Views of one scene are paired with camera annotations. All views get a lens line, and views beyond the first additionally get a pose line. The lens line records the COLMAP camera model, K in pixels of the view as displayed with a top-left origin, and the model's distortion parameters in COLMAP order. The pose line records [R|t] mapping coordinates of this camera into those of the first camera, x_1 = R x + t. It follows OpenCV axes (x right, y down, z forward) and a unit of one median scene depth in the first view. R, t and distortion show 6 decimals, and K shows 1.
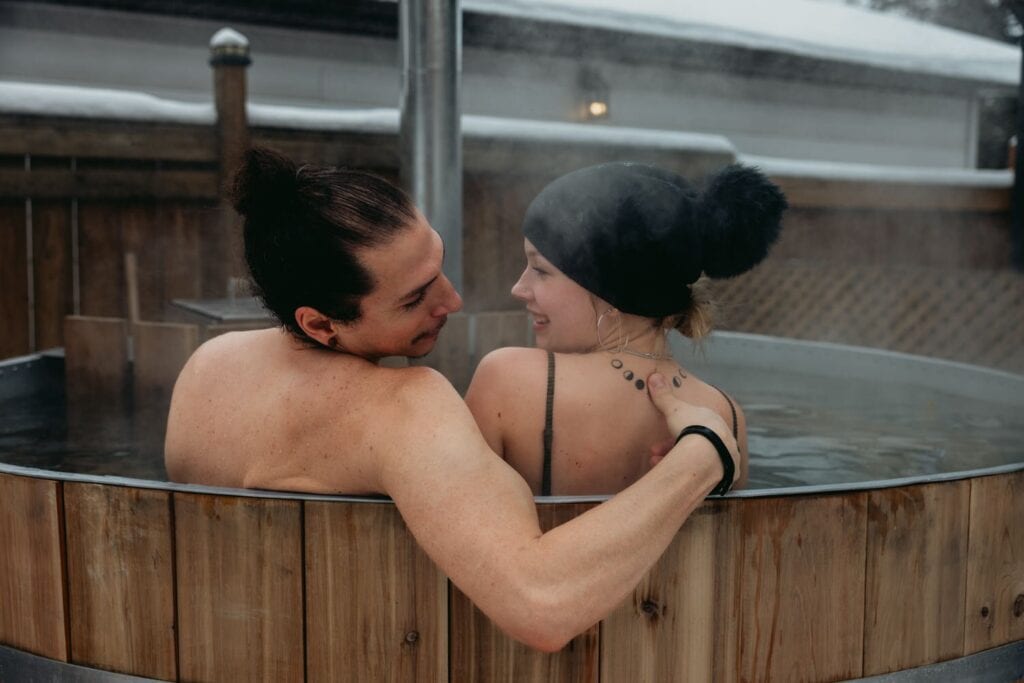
lens RADIAL K [[1259.4, 0, 479.7], [0, 1259.4, 300.2], [0, 0, 1]] dist [0.002379, 0.000000]
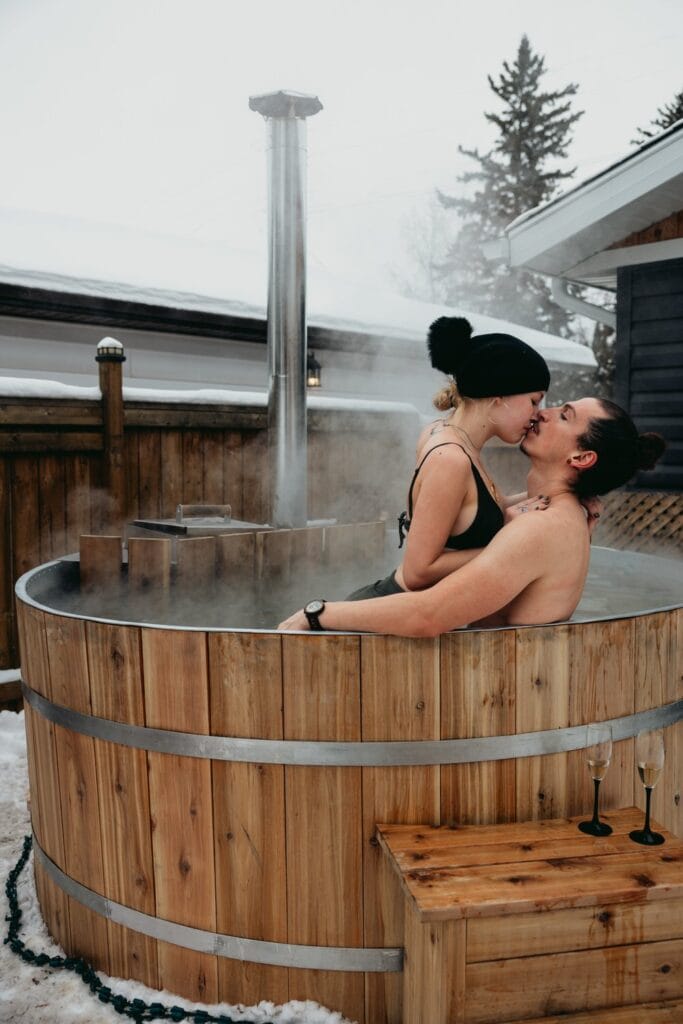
lens RADIAL K [[910.6, 0, 316.5], [0, 910.6, 507.8], [0, 0, 1]] dist [-0.015190, 0.013515]
pose [[0.985218, -0.022620, 0.169805, -0.406139], [0.022126, 0.999744, 0.004801, -0.034440], [-0.169870, -0.000973, 0.985466, -0.292268]]
